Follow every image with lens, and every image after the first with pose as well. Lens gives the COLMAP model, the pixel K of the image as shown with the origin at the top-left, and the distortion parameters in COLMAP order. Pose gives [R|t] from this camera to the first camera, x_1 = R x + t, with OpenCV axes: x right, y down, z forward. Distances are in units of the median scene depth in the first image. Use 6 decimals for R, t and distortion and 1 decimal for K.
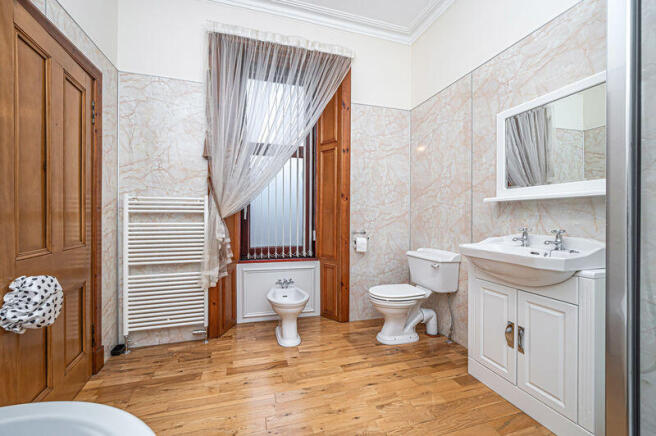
lens RADIAL K [[263.2, 0, 330.6], [0, 263.2, 217.7], [0, 0, 1]] dist [-0.001582, 0.000011]
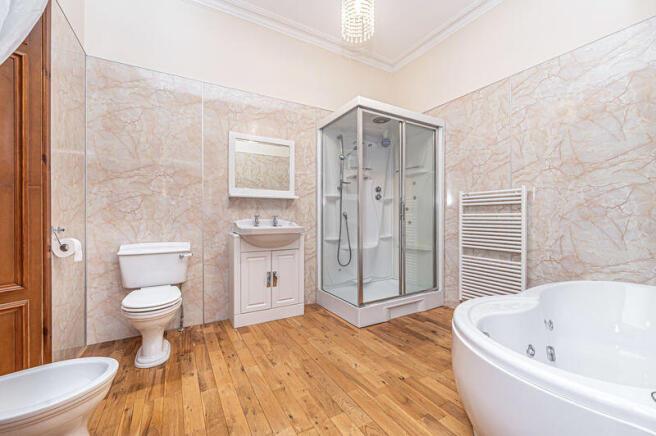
lens RADIAL K [[263.2, 0, 329.8], [0, 263.2, 217.8], [0, 0, 1]] dist [-0.001582, 0.000011]
pose [[-0.217280, -0.002362, 0.976107, -0.823647], [0.003176, 0.999990, 0.003127, 0.047909], [-0.976104, 0.003780, -0.217270, 0.815981]]
